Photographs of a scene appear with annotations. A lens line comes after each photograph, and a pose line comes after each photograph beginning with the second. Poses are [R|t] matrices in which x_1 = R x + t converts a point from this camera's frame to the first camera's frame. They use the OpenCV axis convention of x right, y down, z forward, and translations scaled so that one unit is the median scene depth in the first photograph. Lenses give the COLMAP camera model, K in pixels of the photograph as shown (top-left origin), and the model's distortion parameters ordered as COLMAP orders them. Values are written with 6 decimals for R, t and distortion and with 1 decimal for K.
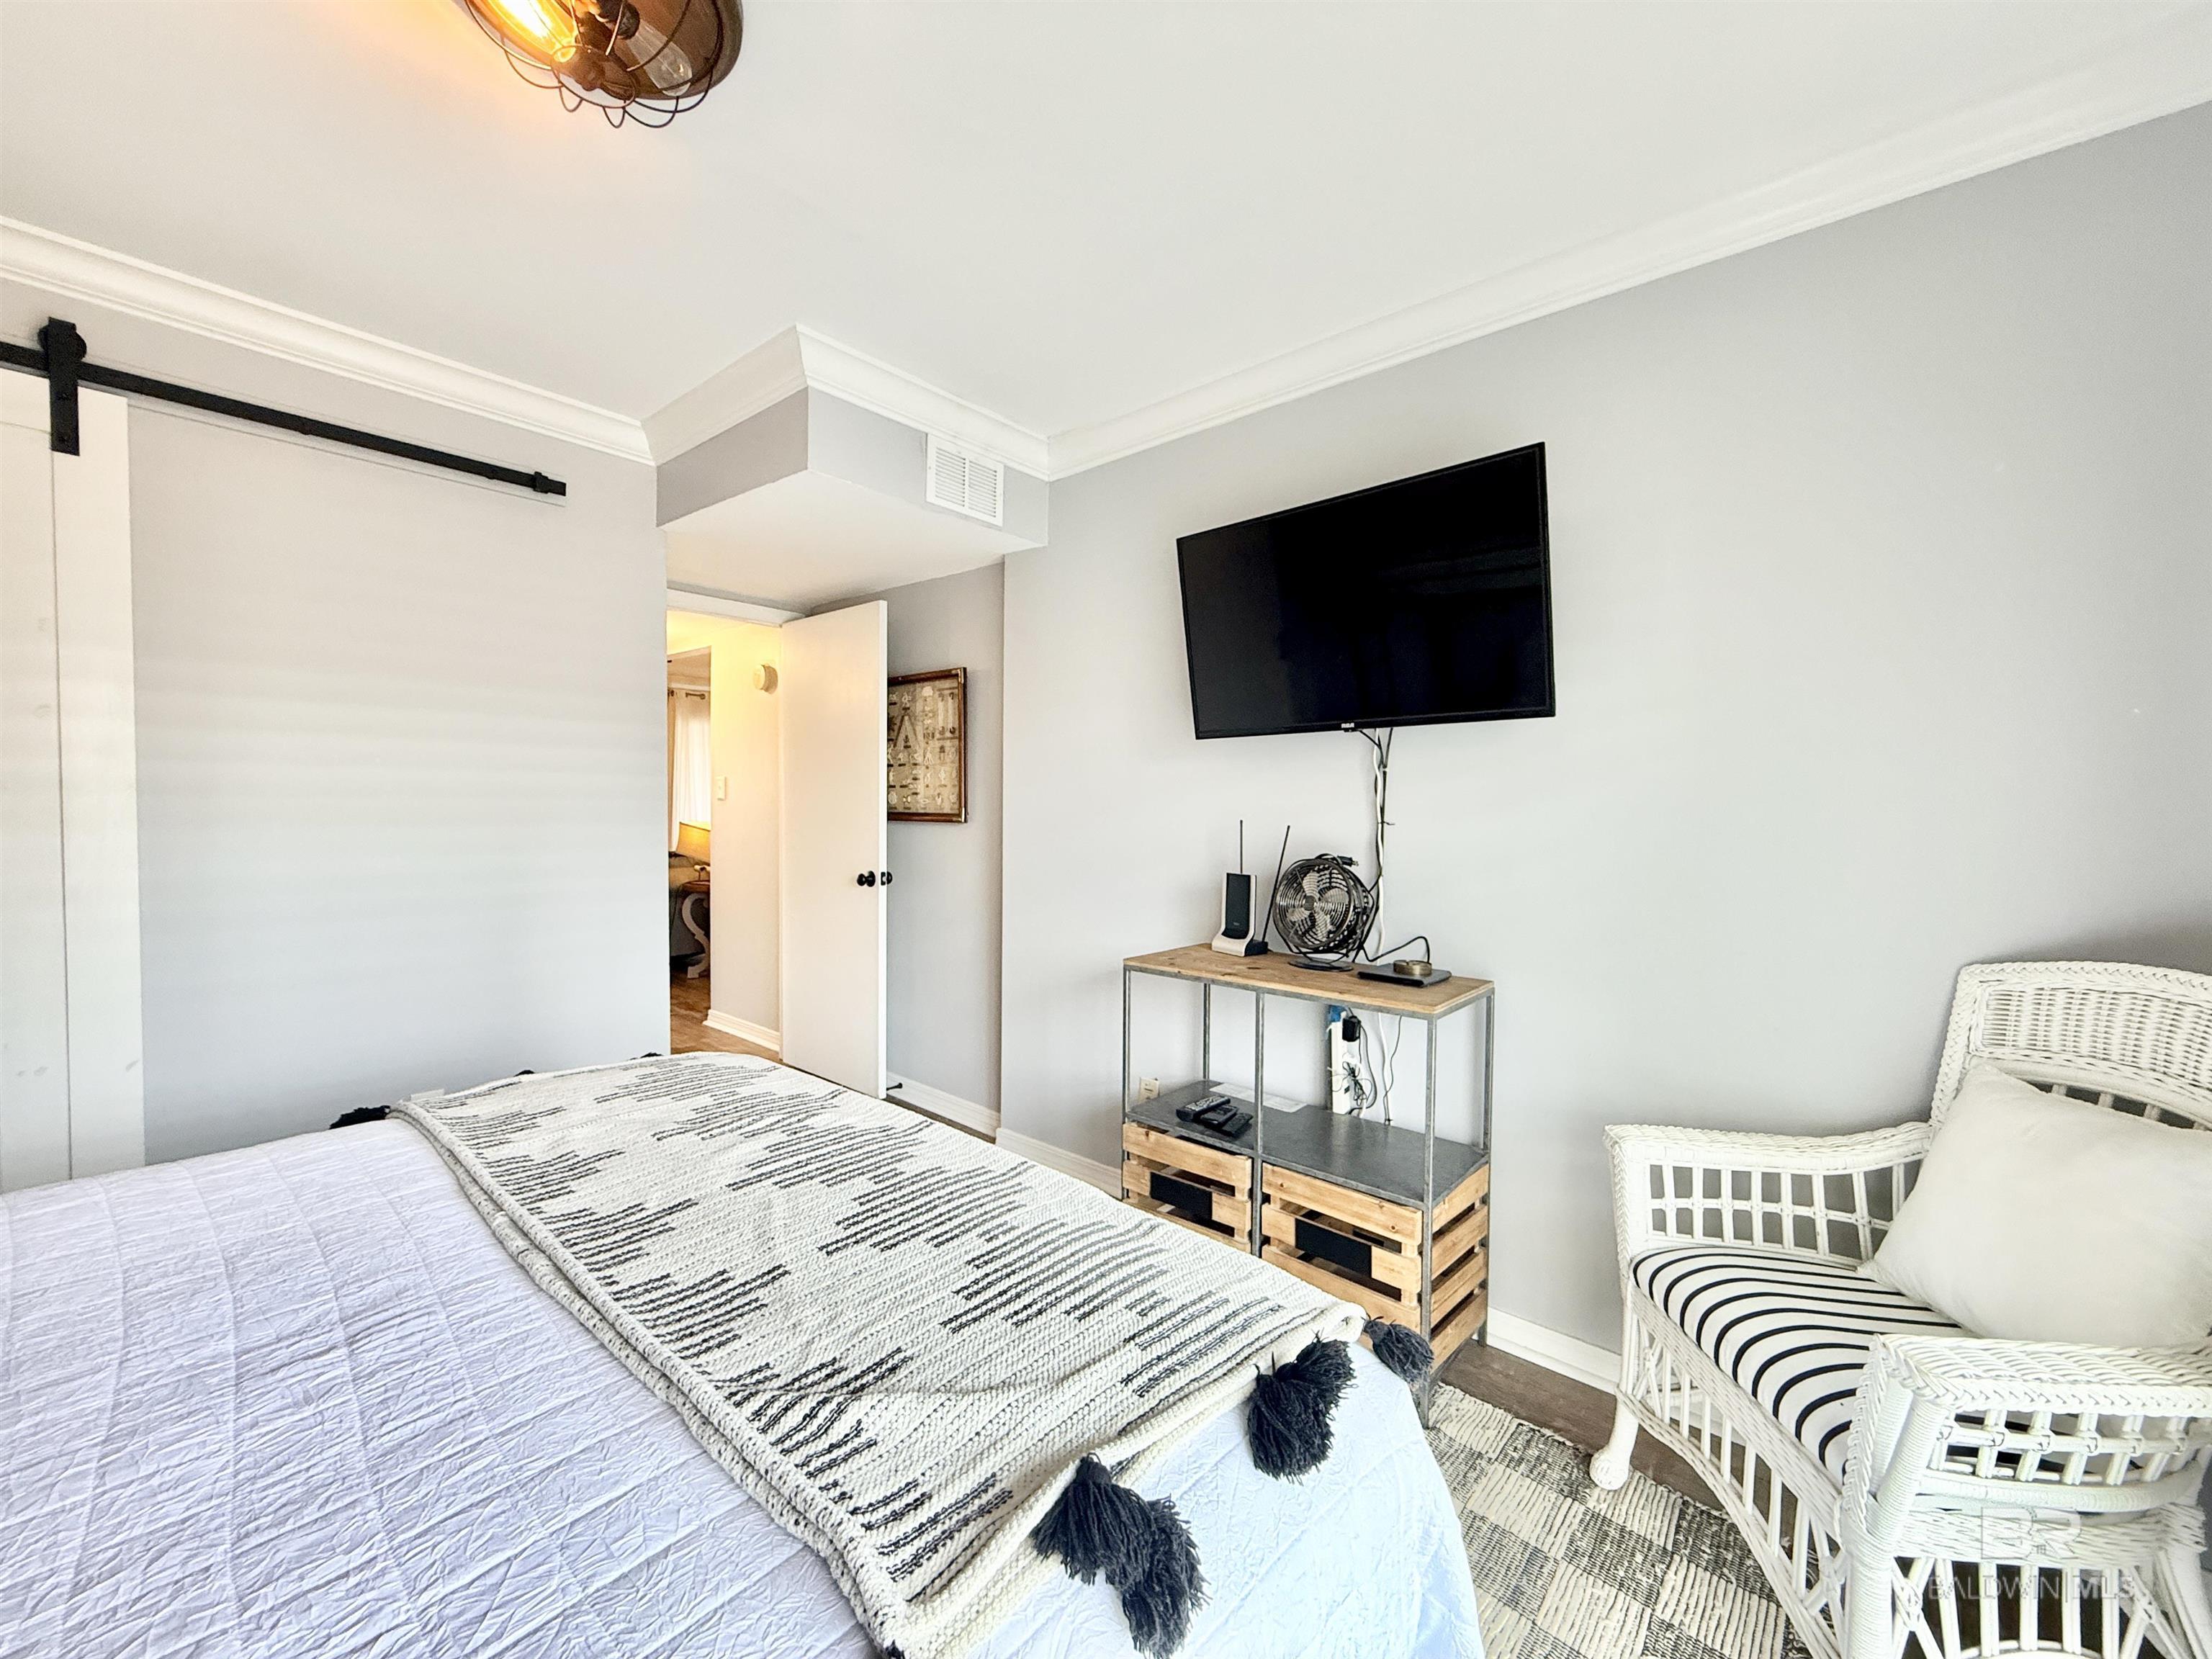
lens RADIAL K [[883.3, 0, 1101.0], [0, 883.3, 828.4], [0, 0, 1]] dist [0.000466, -0.000269]
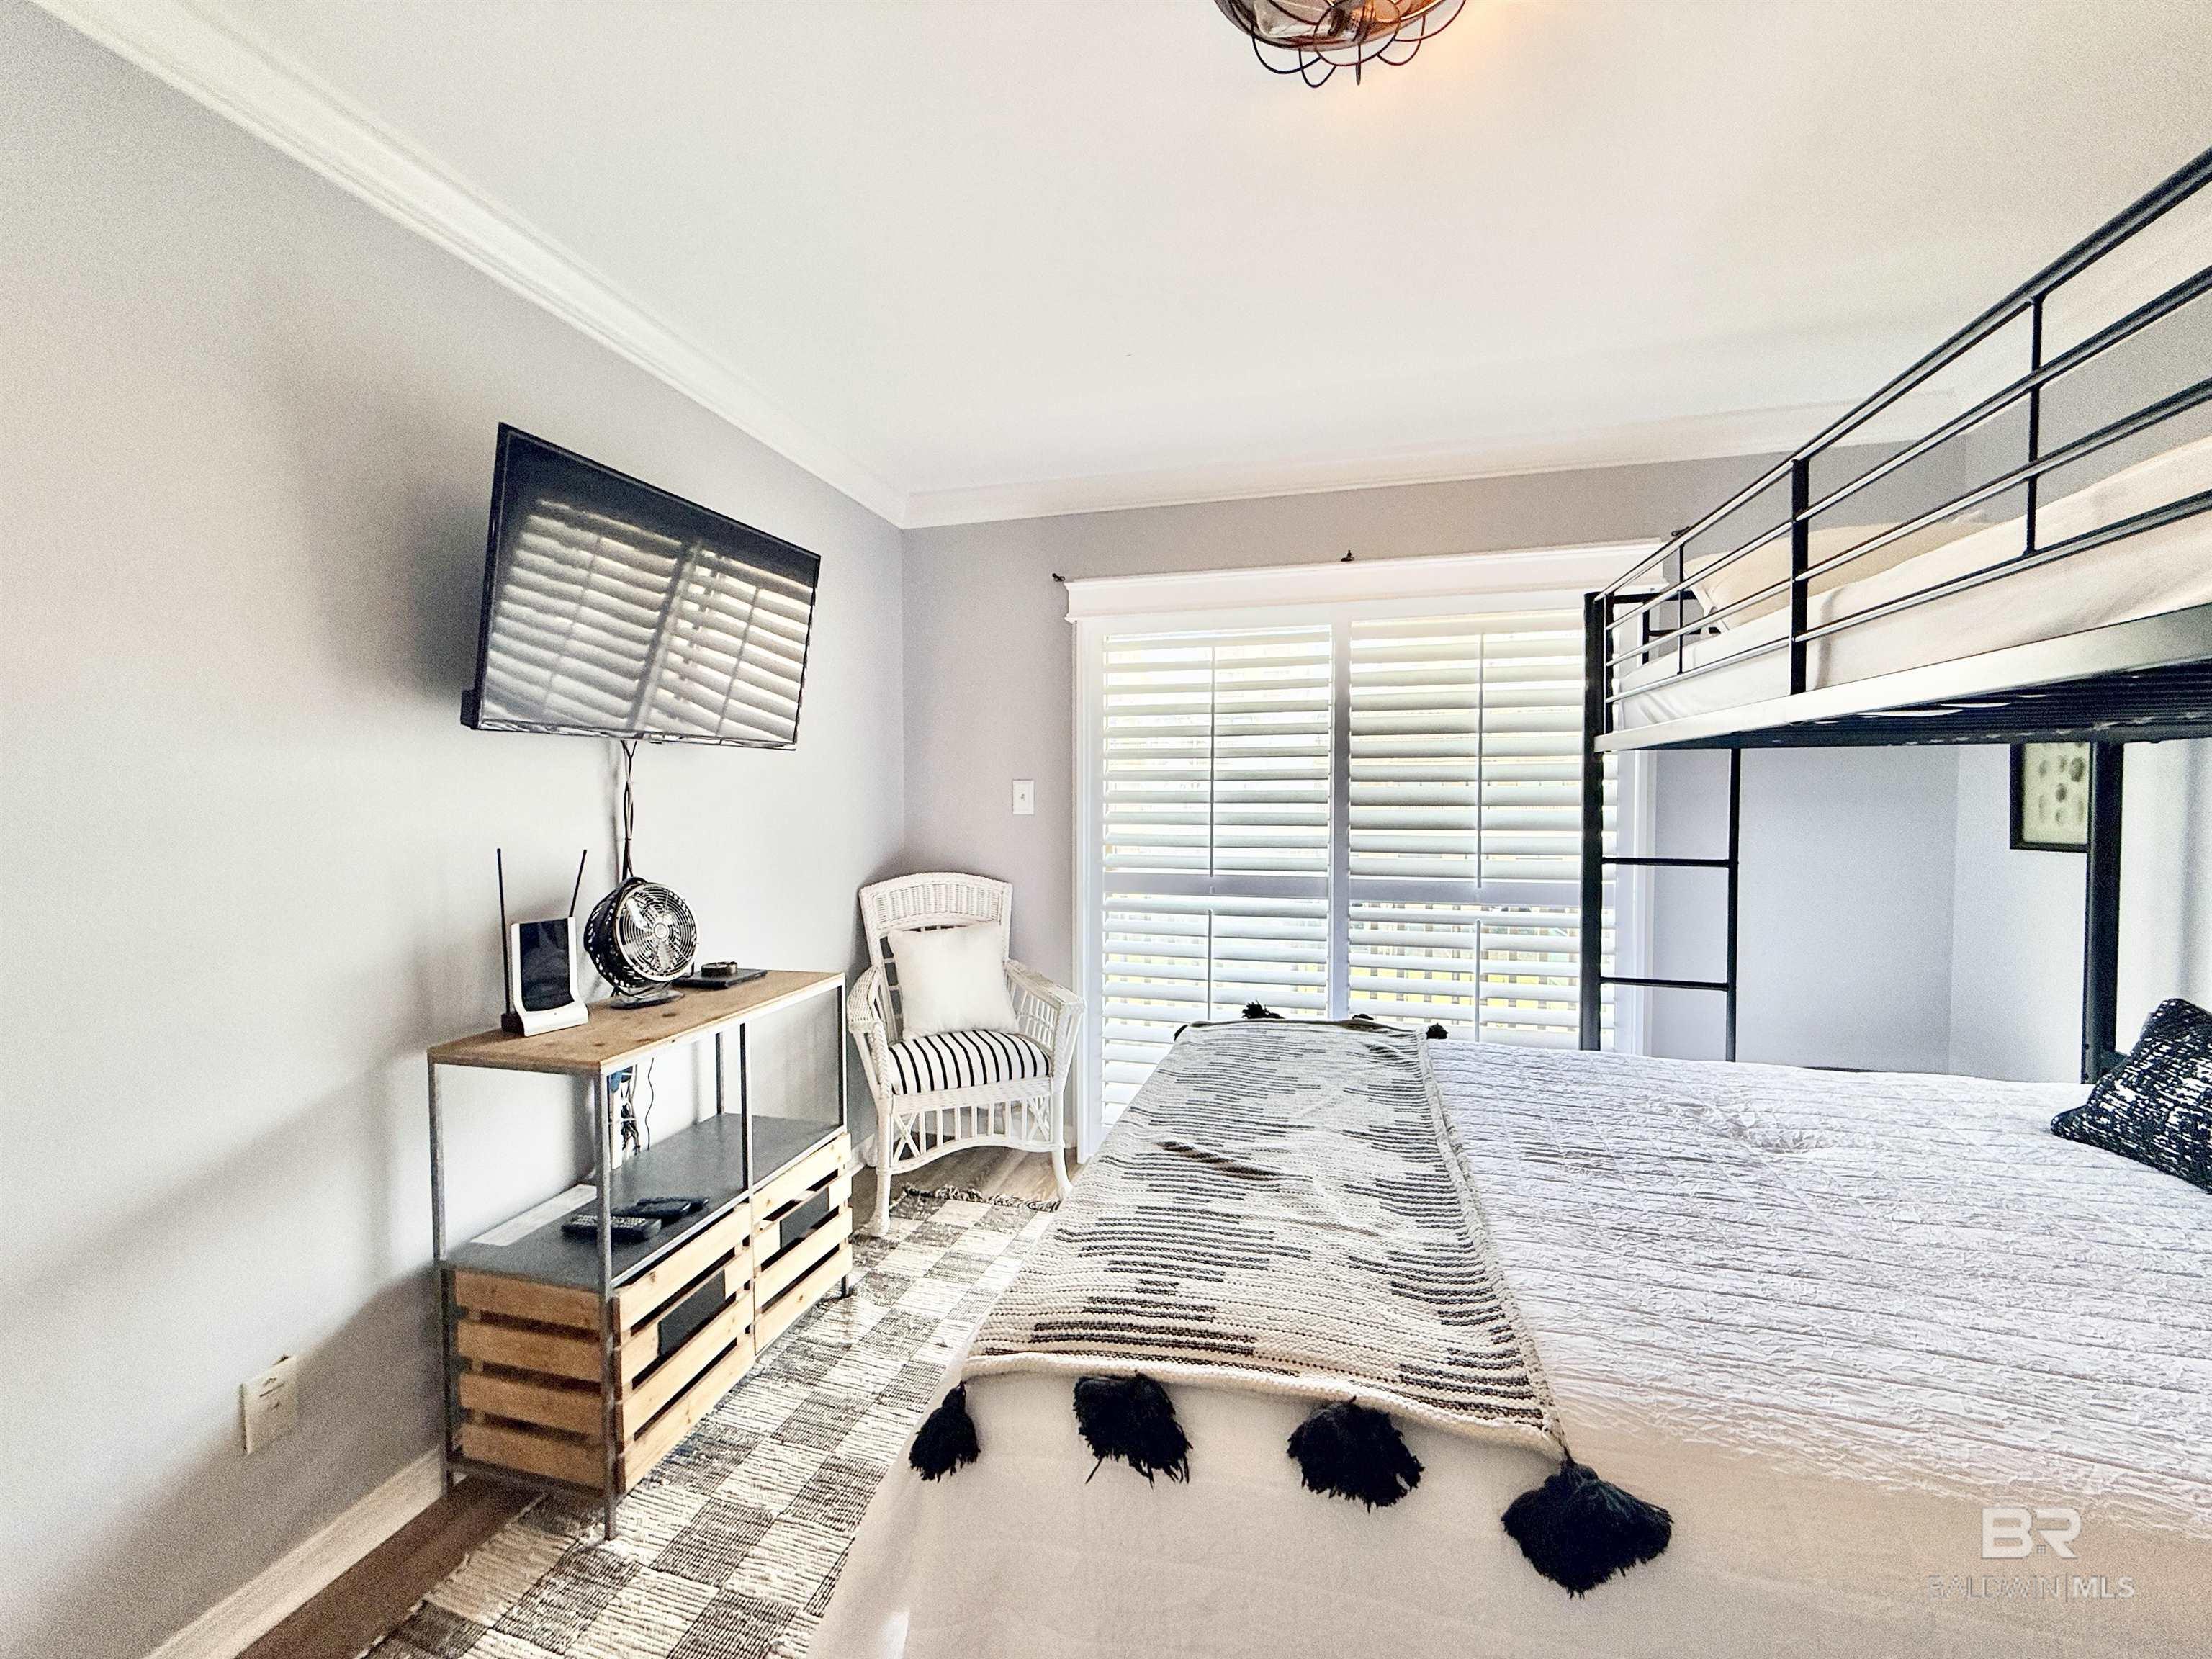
lens RADIAL K [[883.3, 0, 1101.0], [0, 883.3, 828.4], [0, 0, 1]] dist [0.000466, -0.000269]
pose [[-0.441261, -0.035158, 0.896690, -1.290147], [0.028773, 0.998164, 0.053296, -0.091519], [-0.896917, 0.049318, -0.439440, 1.657391]]
